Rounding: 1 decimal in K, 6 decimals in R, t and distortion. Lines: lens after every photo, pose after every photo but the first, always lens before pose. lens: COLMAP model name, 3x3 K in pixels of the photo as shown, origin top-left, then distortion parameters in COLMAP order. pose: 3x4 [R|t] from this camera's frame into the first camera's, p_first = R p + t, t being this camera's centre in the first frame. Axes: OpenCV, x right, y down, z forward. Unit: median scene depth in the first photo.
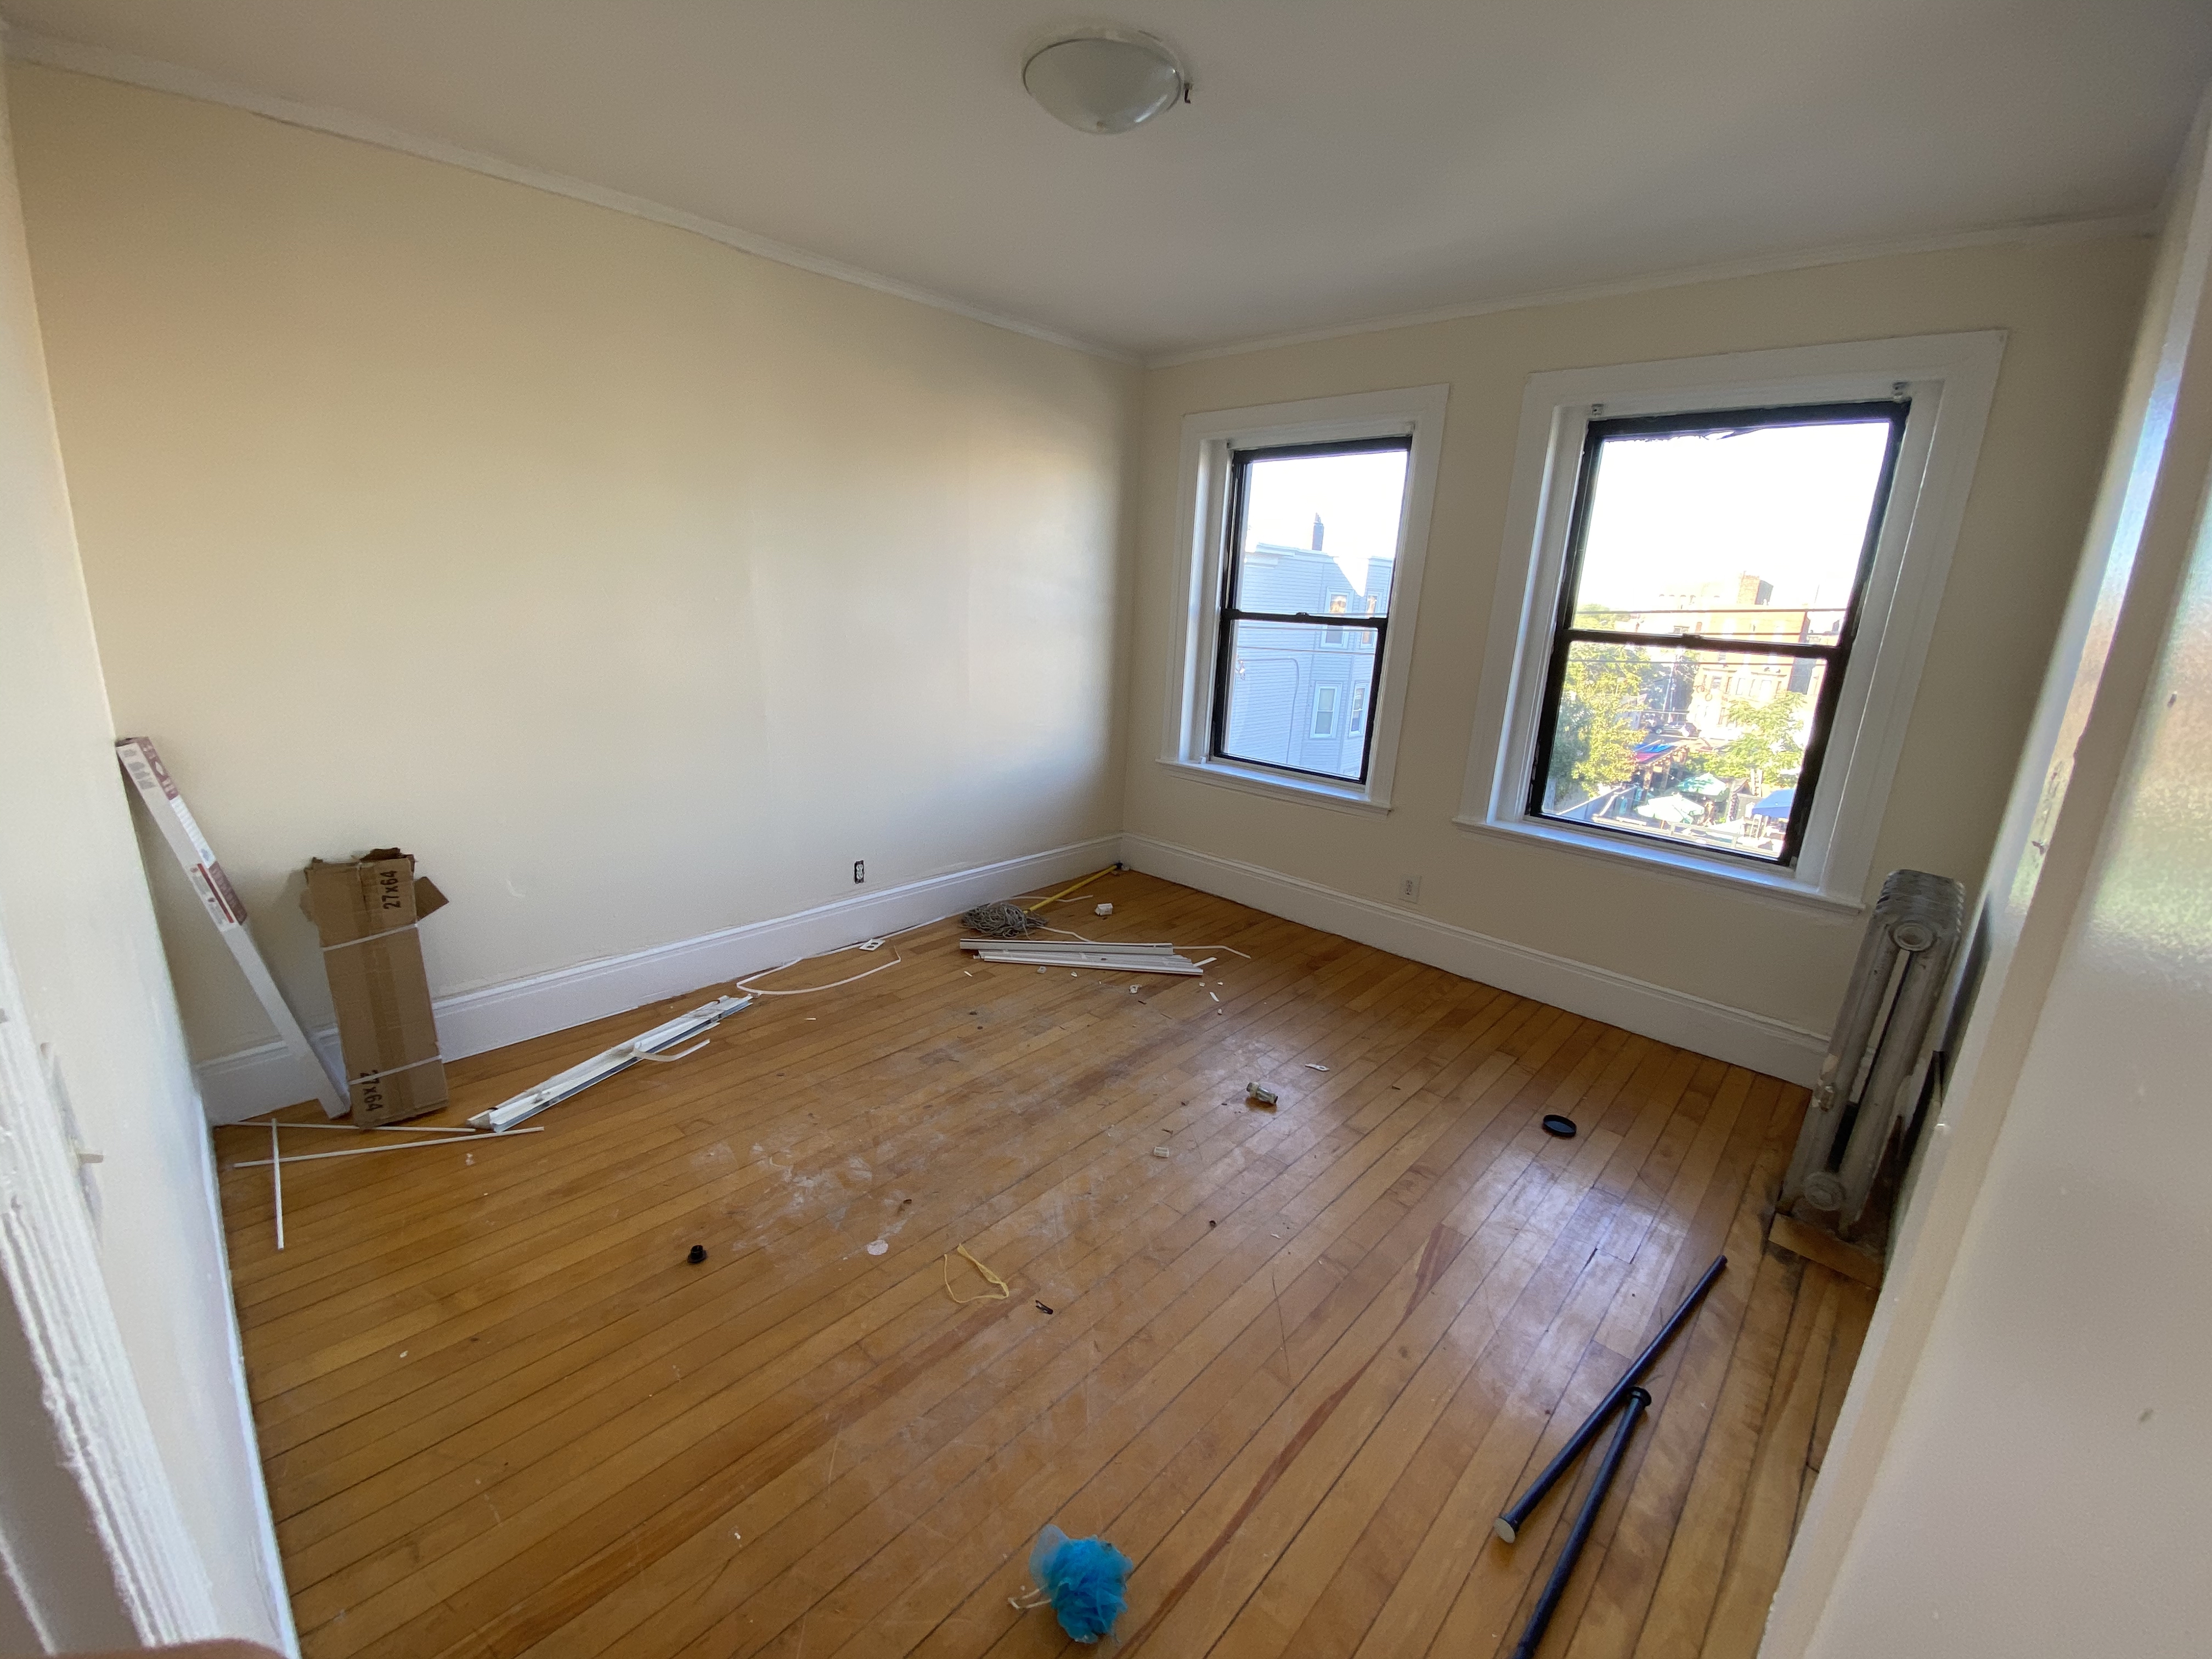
lens RADIAL K [[900.0, 0, 1096.4], [0, 900.0, 830.7], [0, 0, 1]] dist [-0.018500, -0.000145]
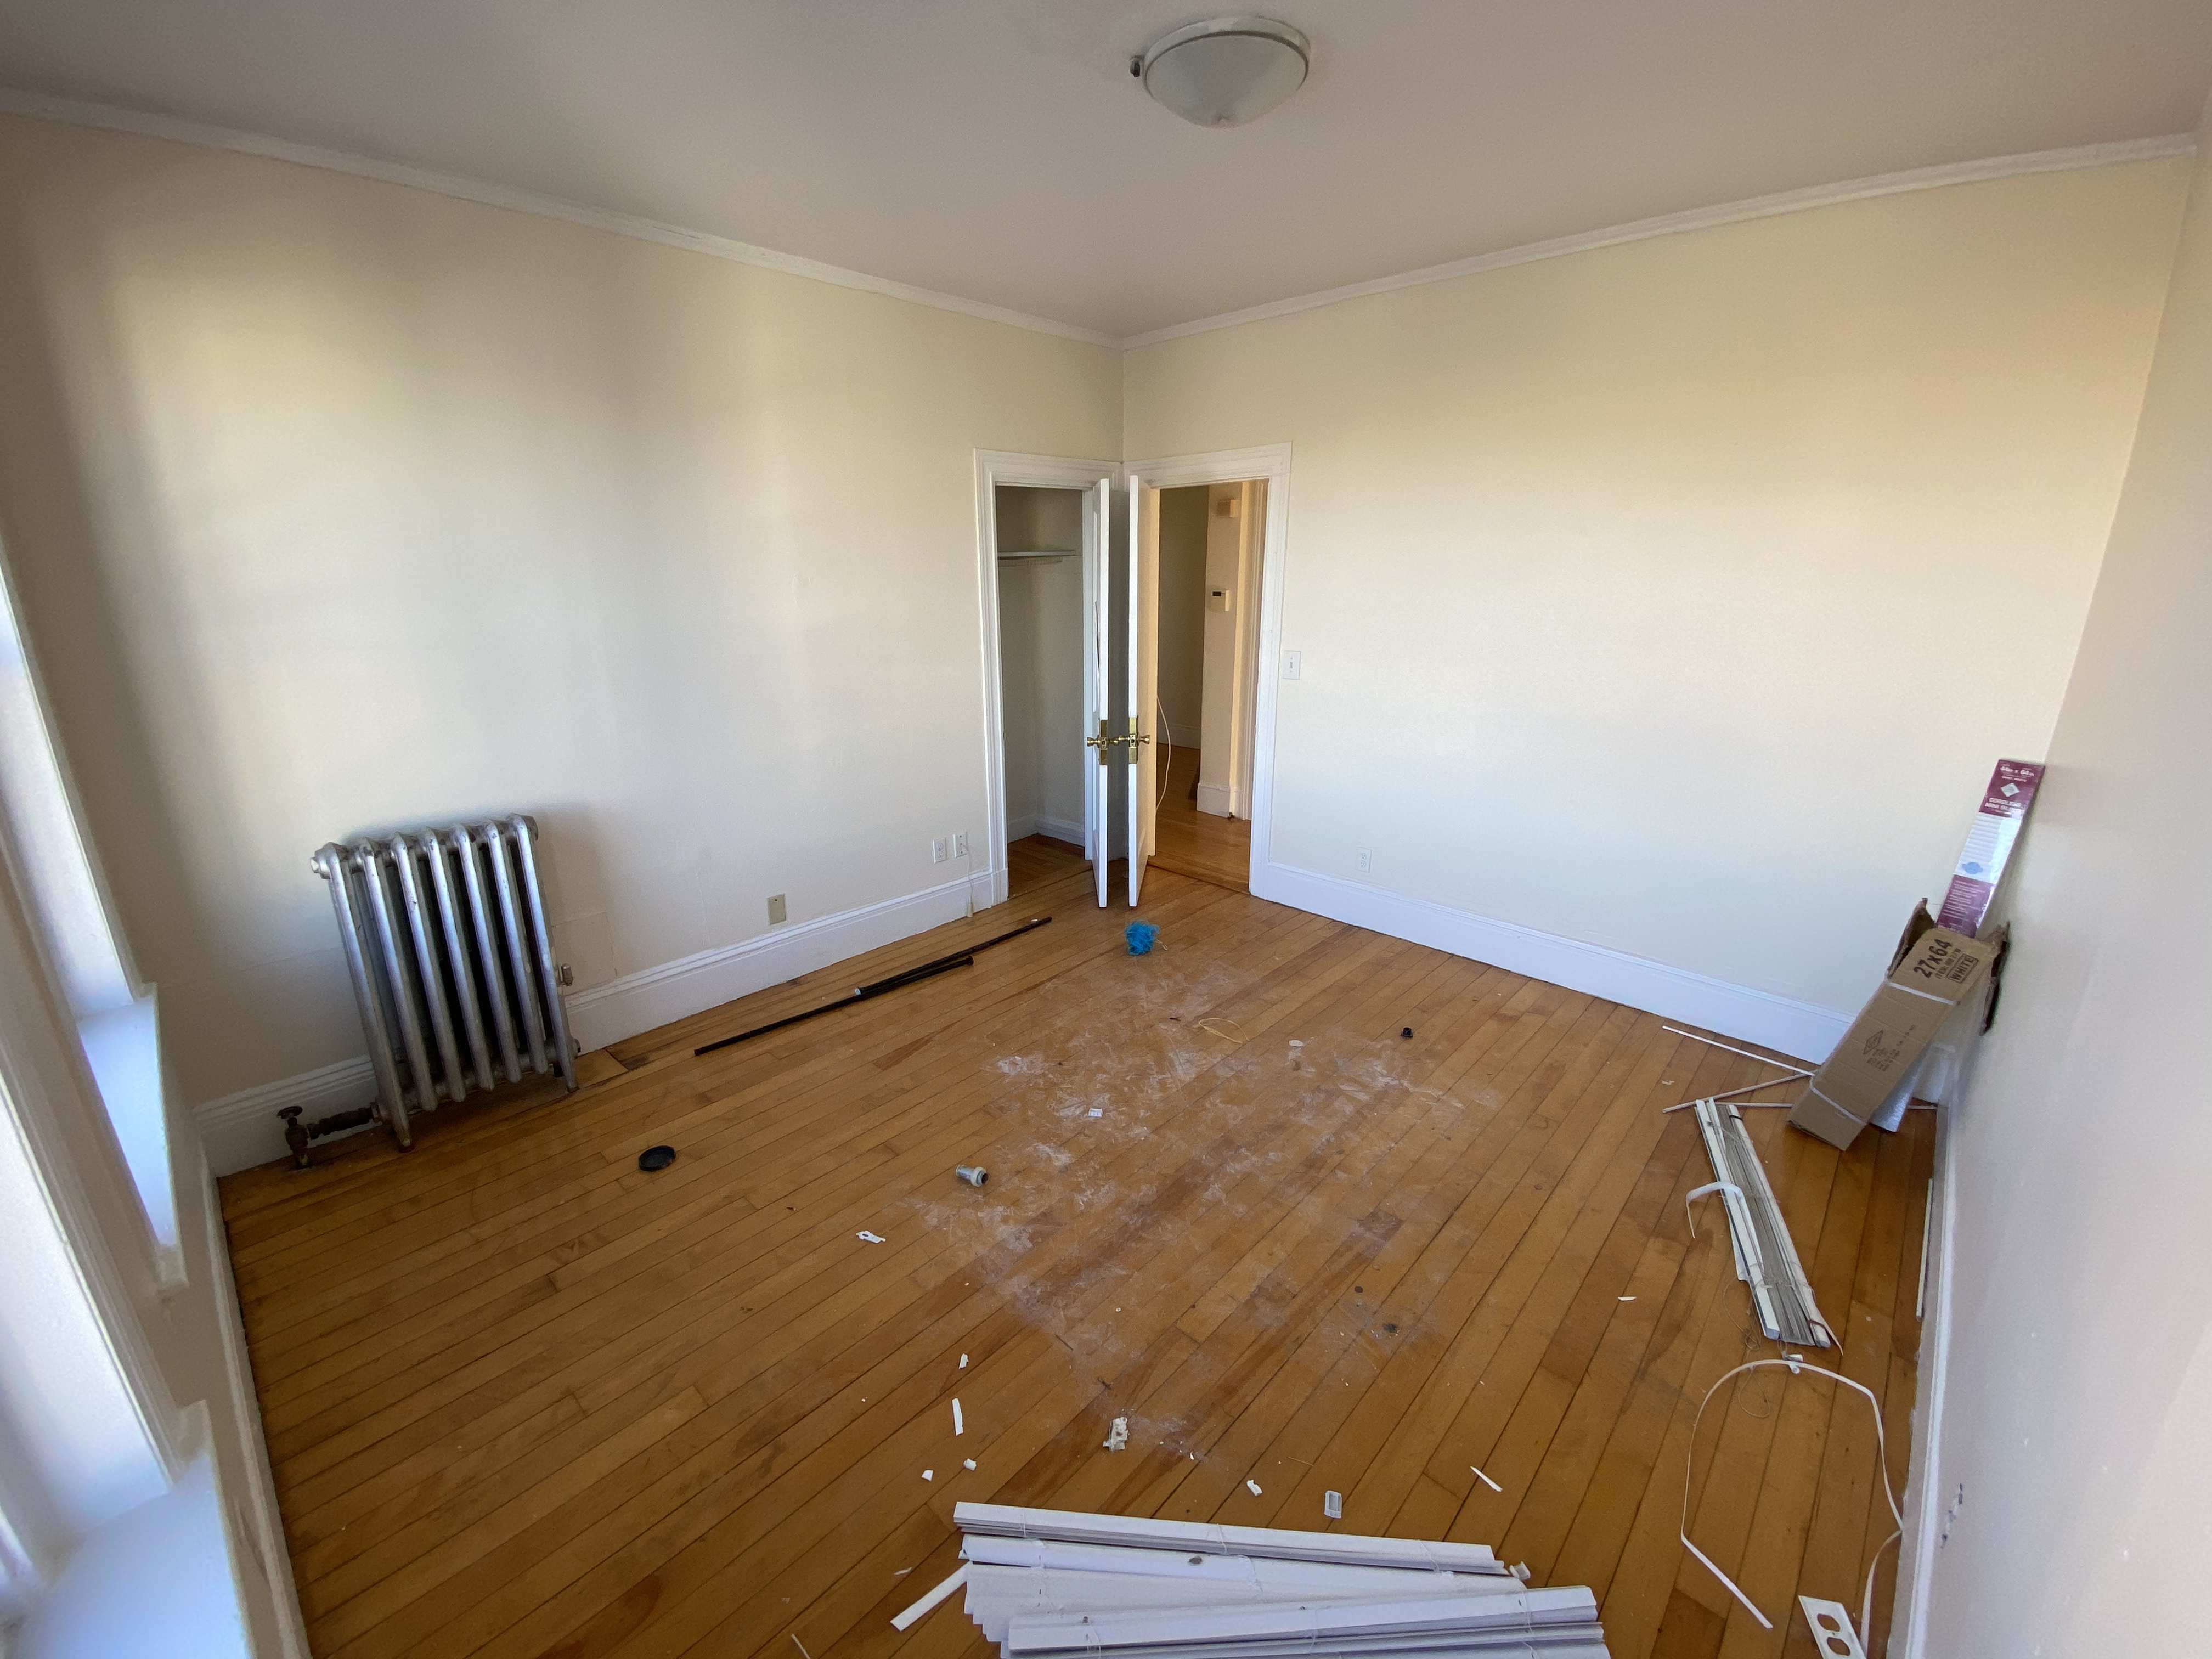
lens RADIAL K [[900.0, 0, 1096.4], [0, 900.0, 830.7], [0, 0, 1]] dist [-0.018500, -0.000145]
pose [[-0.998940, -0.039853, -0.023036, 0.109681], [-0.046016, 0.851339, 0.522593, -0.490046], [-0.001215, 0.523099, -0.852271, 1.737283]]
